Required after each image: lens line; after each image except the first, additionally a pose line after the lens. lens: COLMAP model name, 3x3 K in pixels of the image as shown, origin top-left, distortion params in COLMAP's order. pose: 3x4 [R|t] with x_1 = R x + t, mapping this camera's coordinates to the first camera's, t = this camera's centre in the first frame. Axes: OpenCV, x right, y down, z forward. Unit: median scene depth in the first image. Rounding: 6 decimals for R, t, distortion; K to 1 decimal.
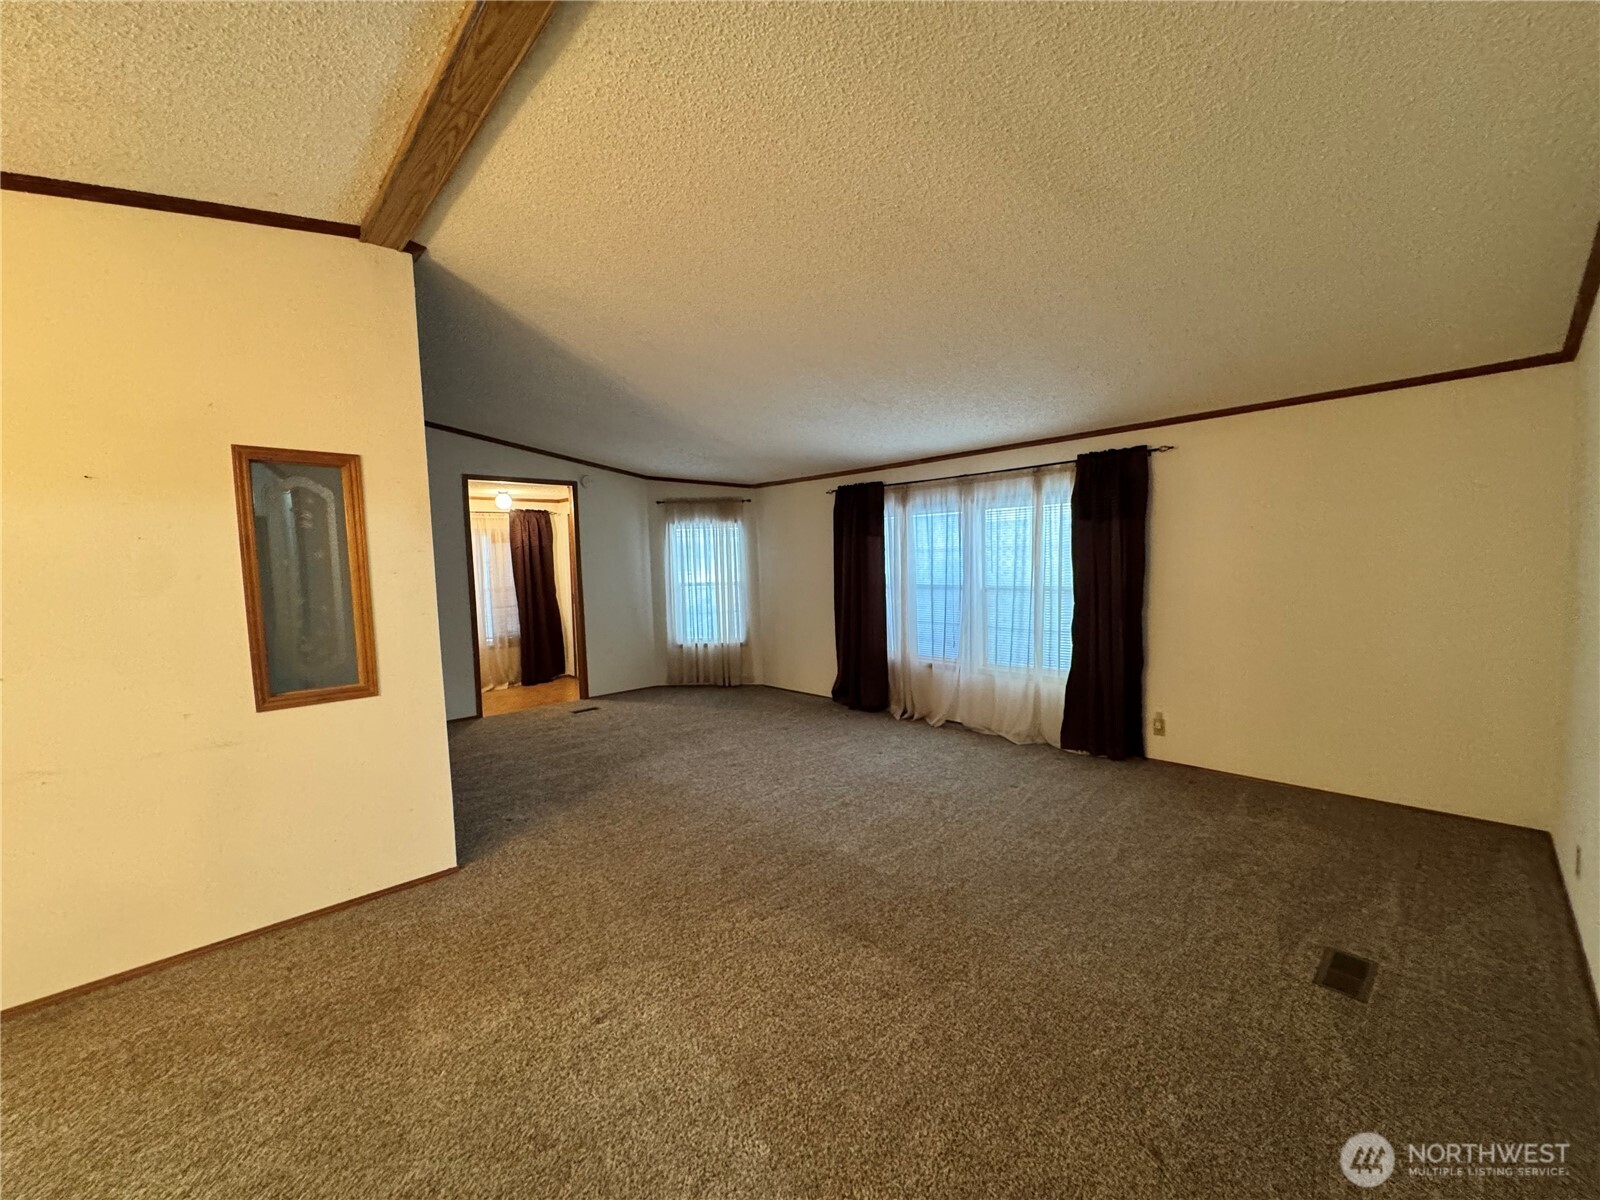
lens RADIAL K [[636.4, 0, 796.7], [0, 636.4, 599.1], [0, 0, 1]] dist [0.000077, 0.001805]
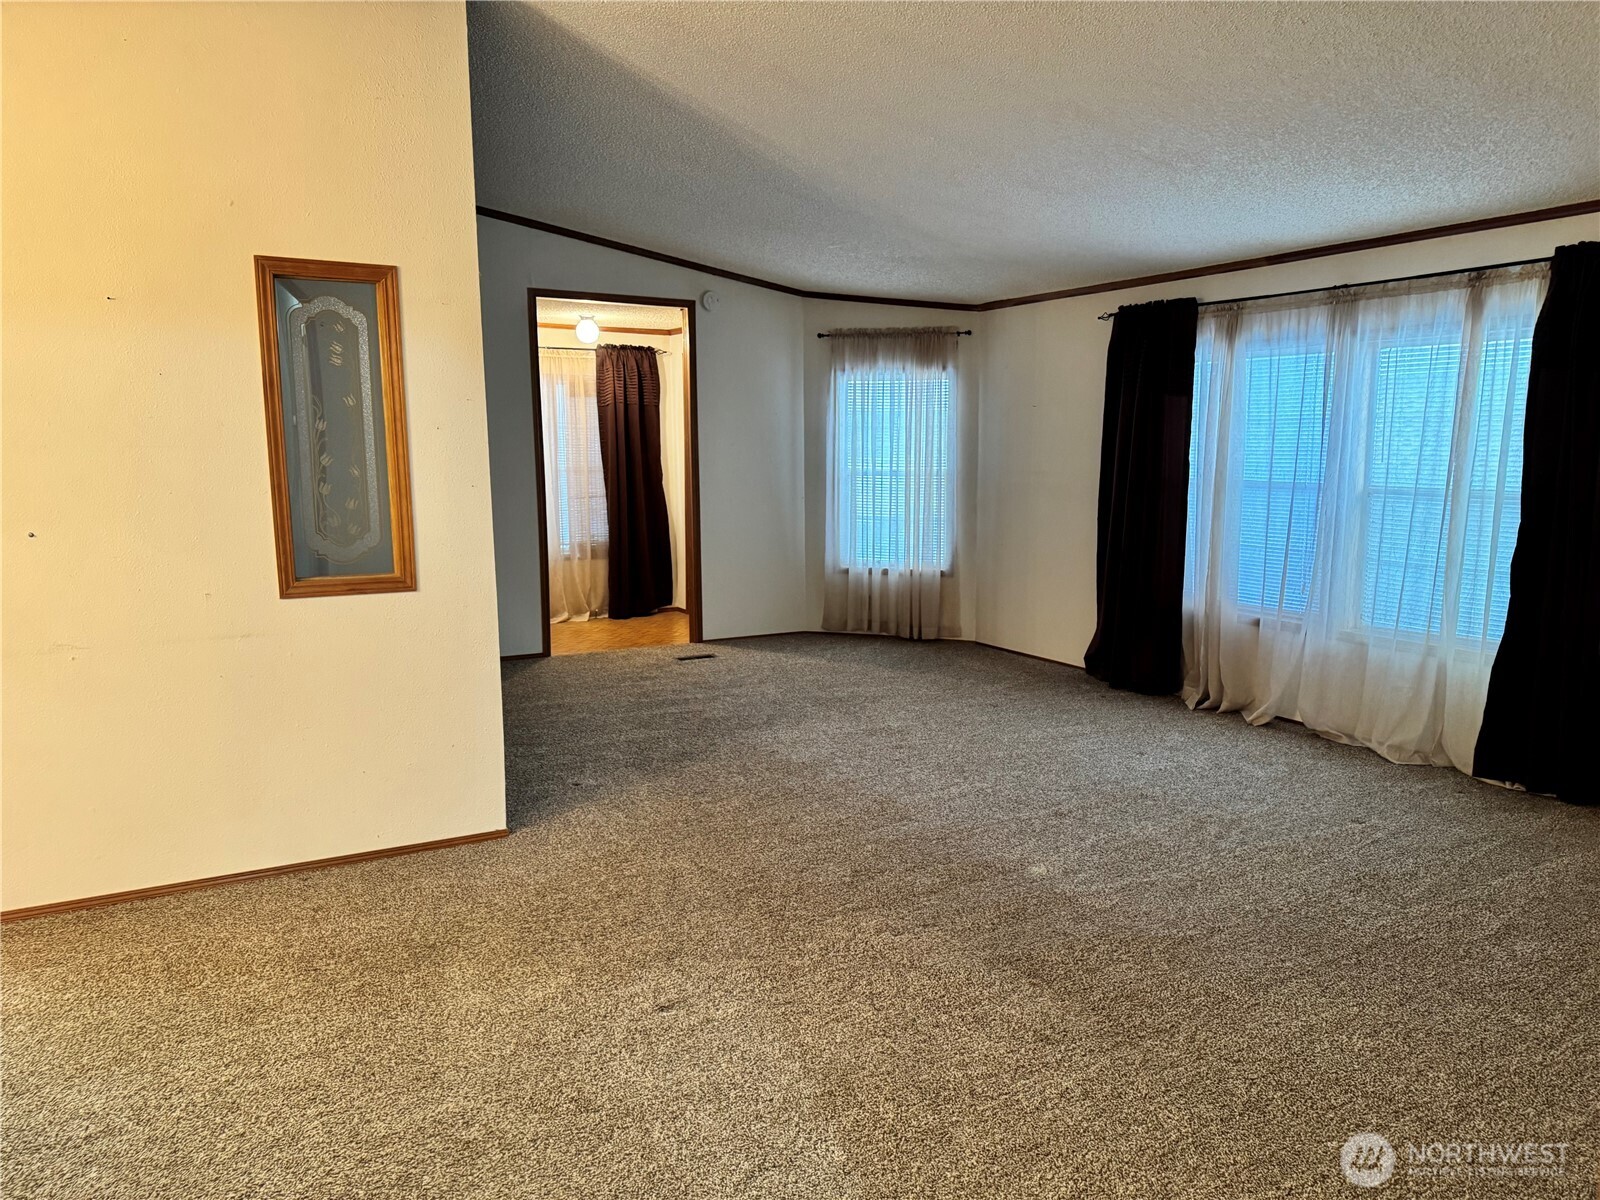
lens RADIAL K [[1117.6, 0, 805.0], [0, 1117.6, 600.8], [0, 0, 1]] dist [0.080891, -0.100593]
pose [[0.968792, 0.061927, -0.240014, 0.068998], [-0.042366, 0.995409, 0.085823, 0.017068], [0.244227, -0.072976, 0.966968, -0.112420]]
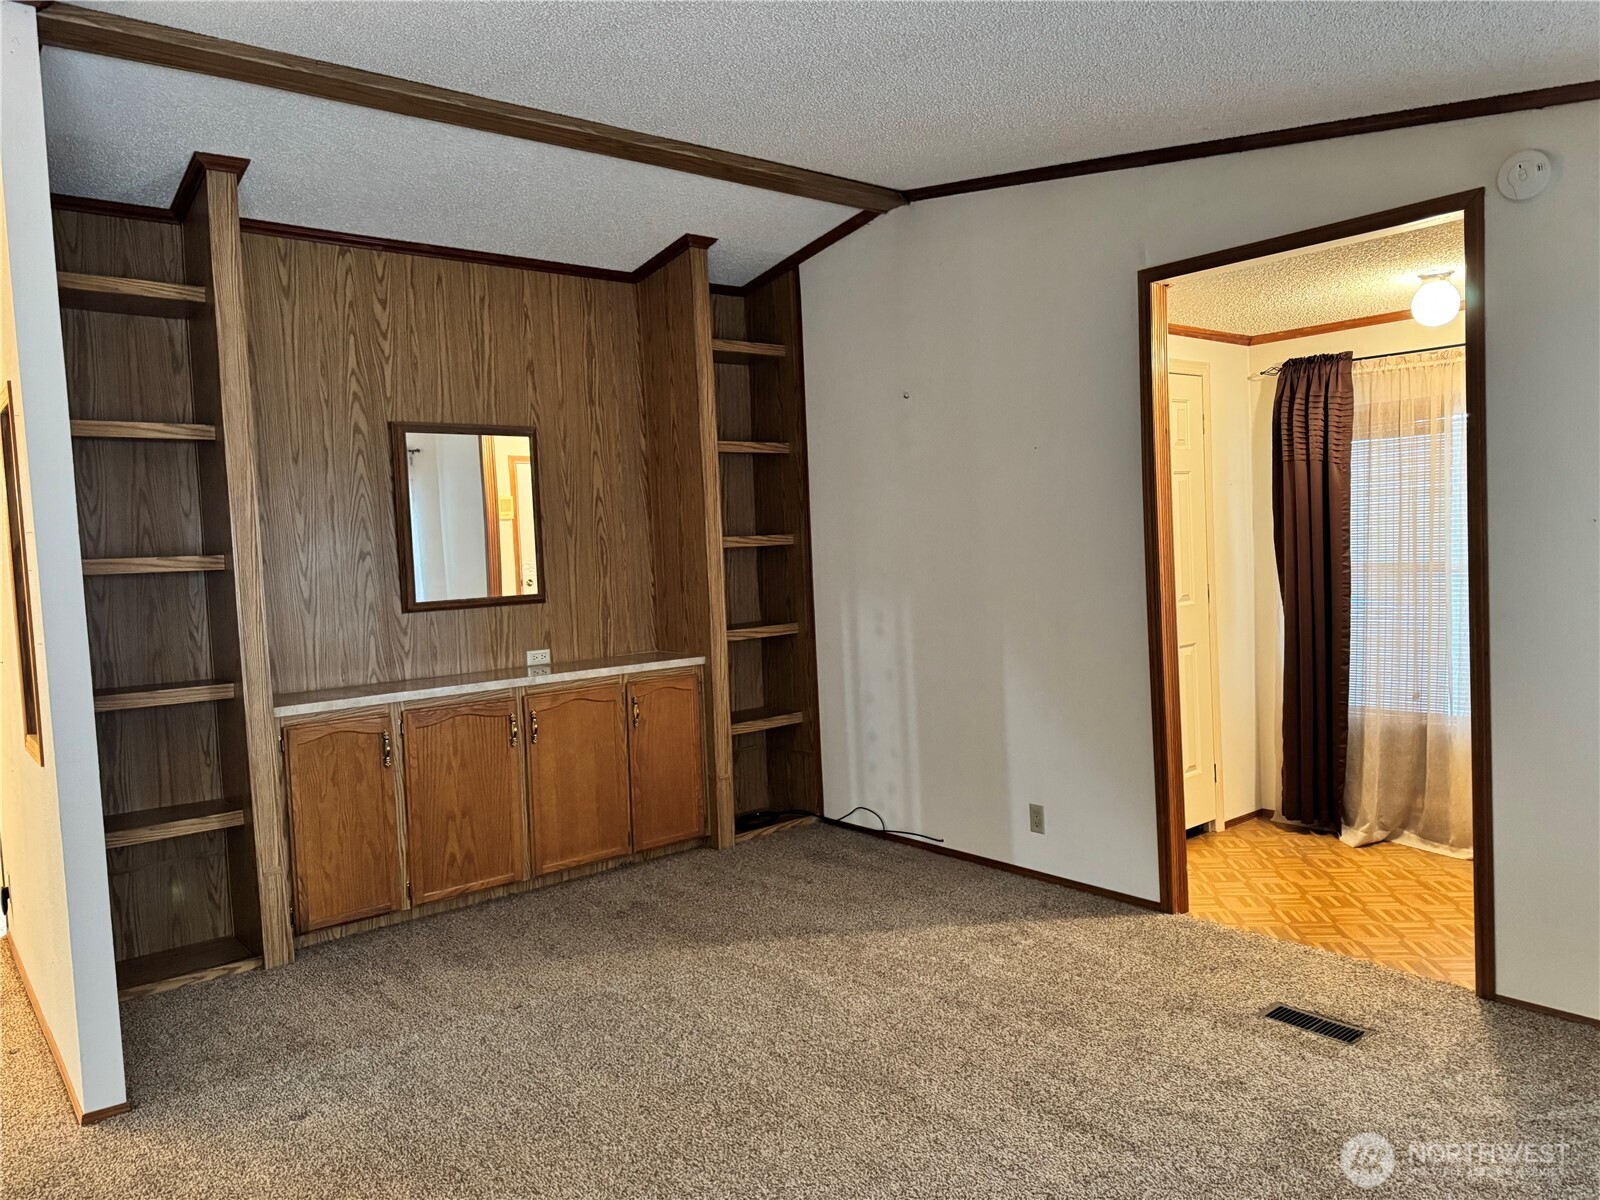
lens RADIAL K [[1117.6, 0, 800.1], [0, 1117.6, 597.1], [0, 0, 1]] dist [0.080891, -0.100593]
pose [[-0.063848, 0.082814, -0.994518, 0.228794], [-0.016451, 0.996328, 0.084021, -0.072220], [0.997824, 0.021725, -0.062251, 1.081473]]
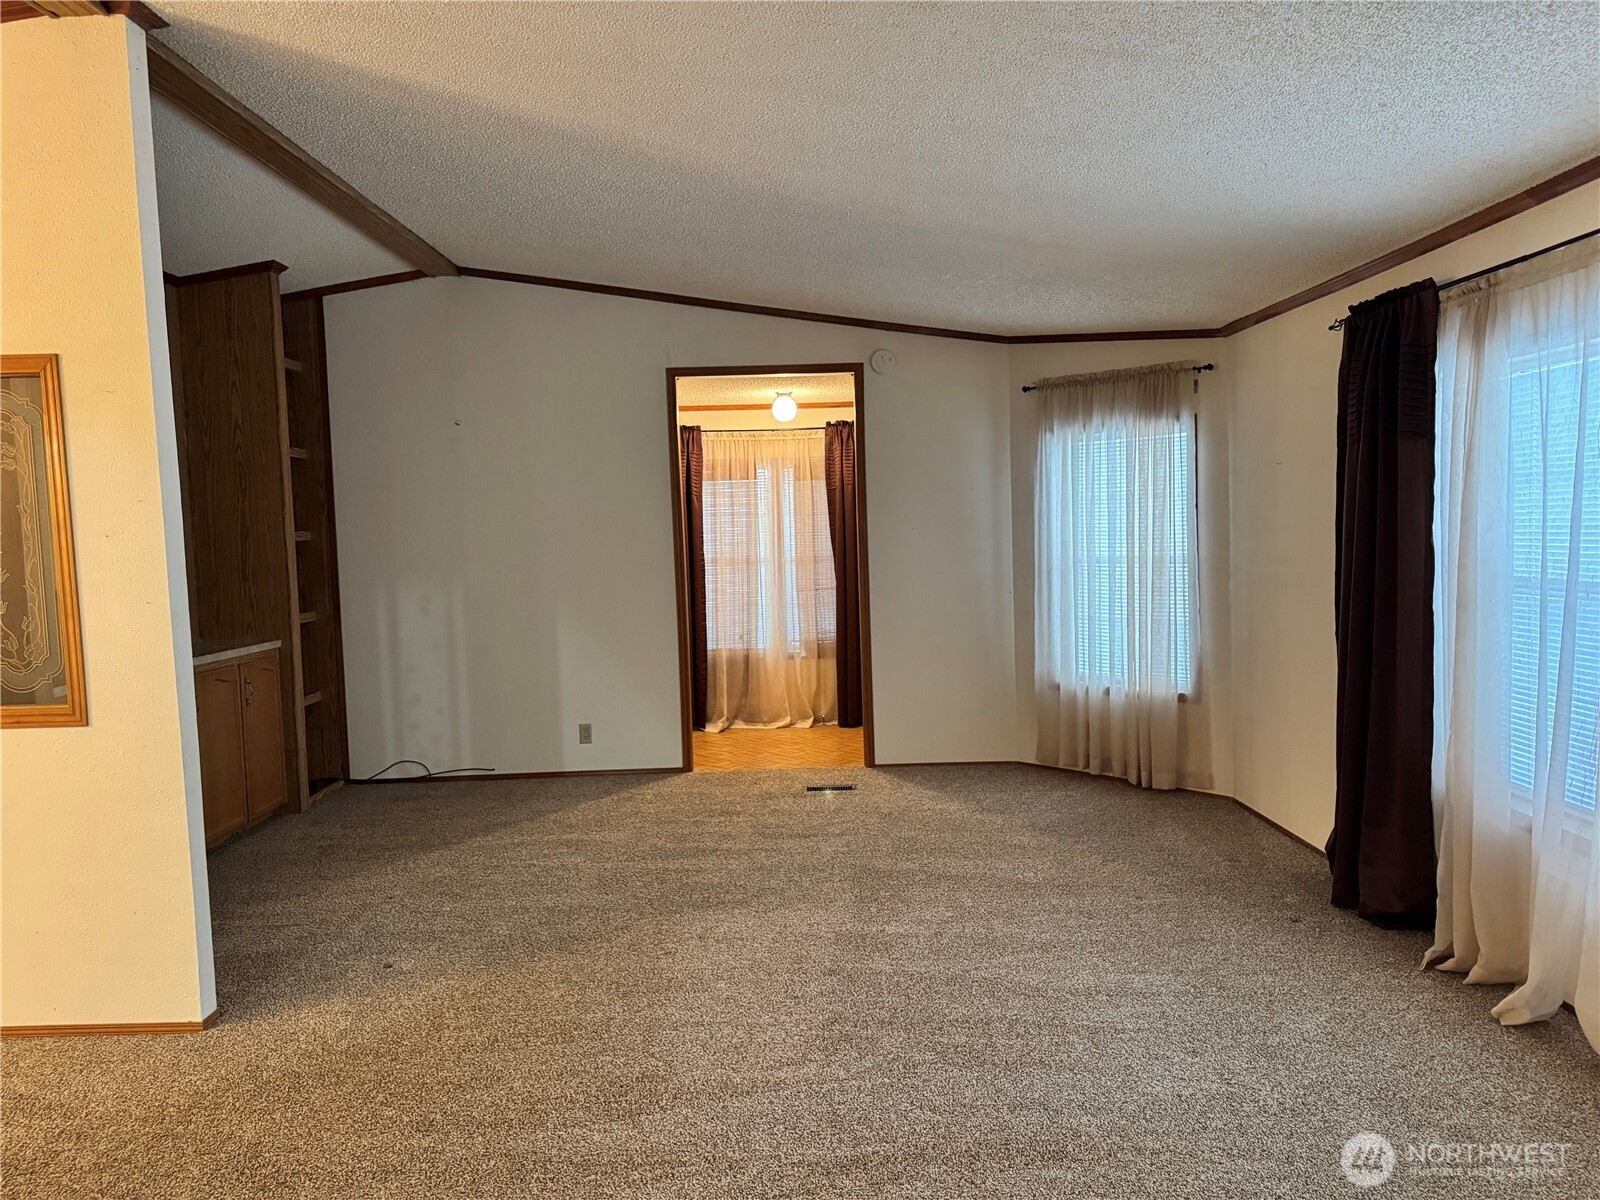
lens RADIAL K [[1117.6, 0, 802.8], [0, 1117.6, 586.9], [0, 0, 1]] dist [0.080891, -0.100593]
pose [[0.732744, 0.041842, -0.679217, 0.389606], [-0.033965, 0.999113, 0.024908, -0.025433], [0.679657, 0.004818, 0.733515, 0.389758]]
